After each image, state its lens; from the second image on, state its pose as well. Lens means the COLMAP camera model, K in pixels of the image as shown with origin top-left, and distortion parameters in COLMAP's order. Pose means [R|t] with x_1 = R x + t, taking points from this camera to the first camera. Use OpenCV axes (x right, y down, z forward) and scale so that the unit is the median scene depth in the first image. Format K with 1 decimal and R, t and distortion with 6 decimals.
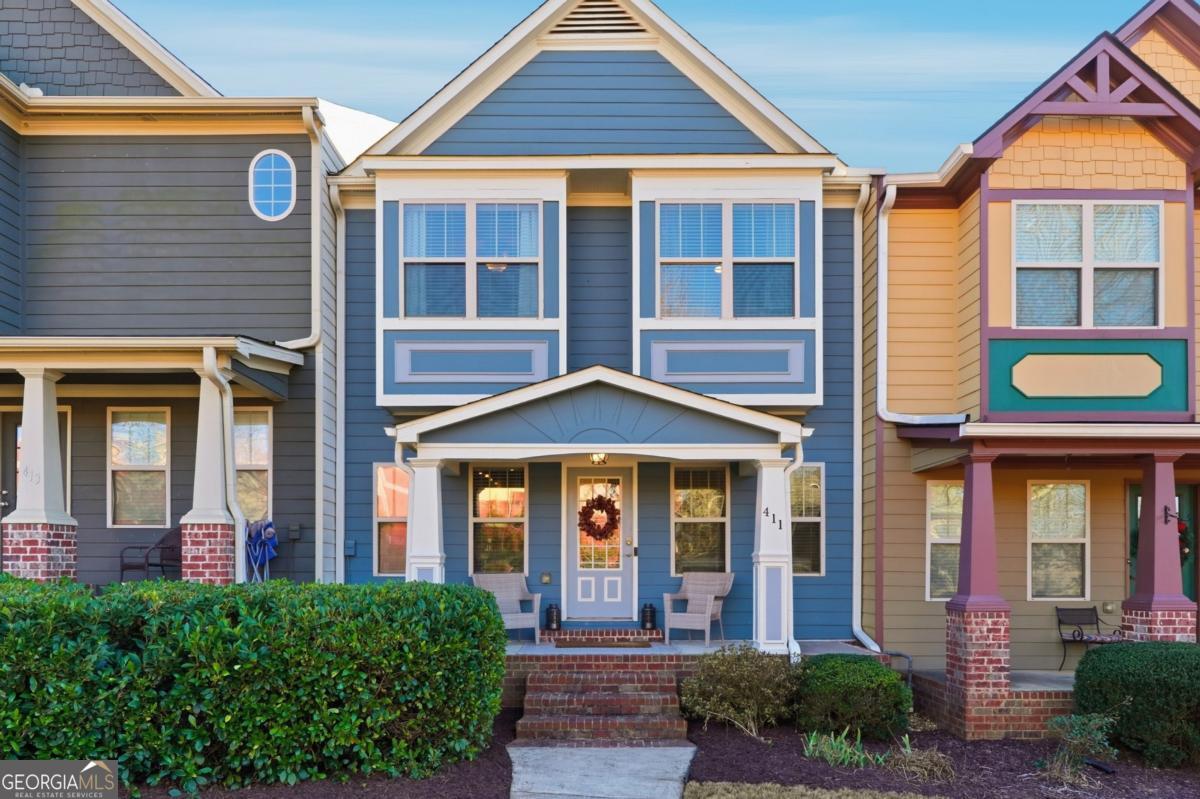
lens RADIAL K [[737.2, 0, 599.5], [0, 737.2, 470.6], [0, 0, 1]] dist [-0.002563, 0.000037]
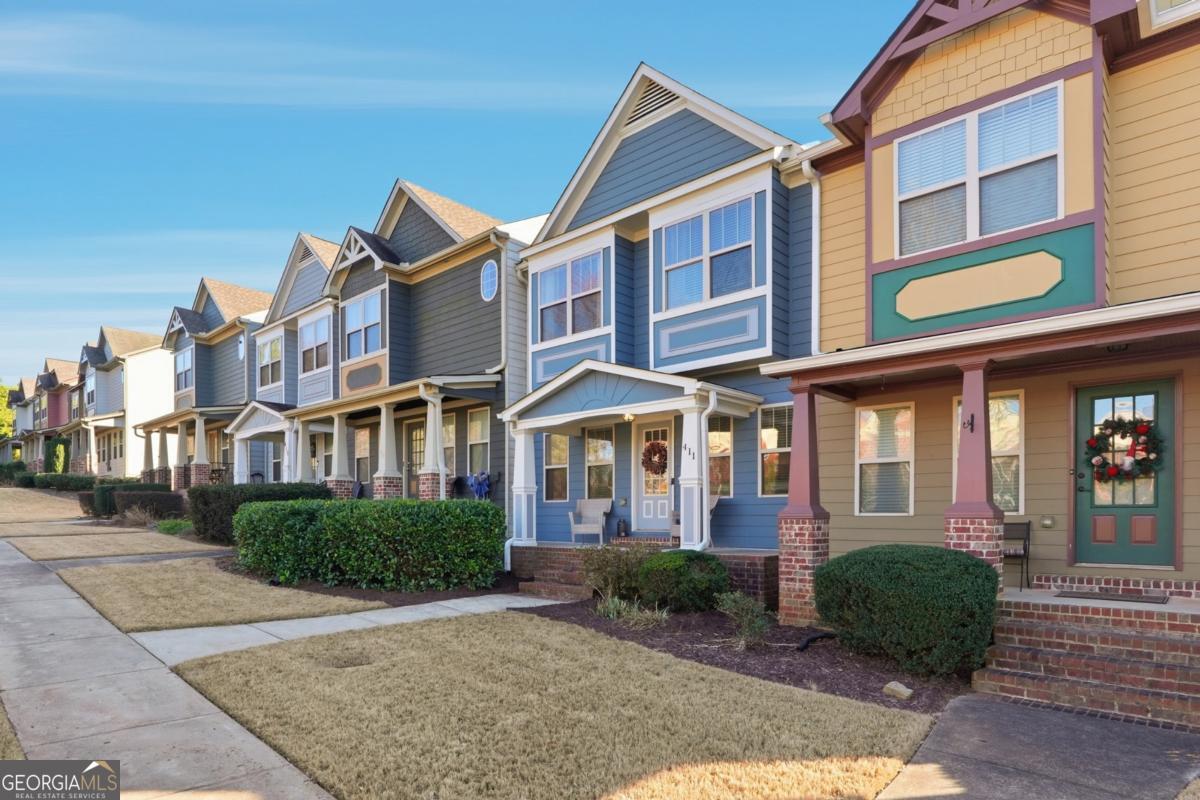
lens RADIAL K [[652.3, 0, 600.0], [0, 652.3, 400.0], [0, 0, 1]] dist [-0.002581, 0.000047]
pose [[0.746004, -0.117498, -0.655494, 0.790550], [0.090060, 0.993069, -0.075513, 0.040915], [0.659823, -0.002701, 0.751416, 0.000801]]
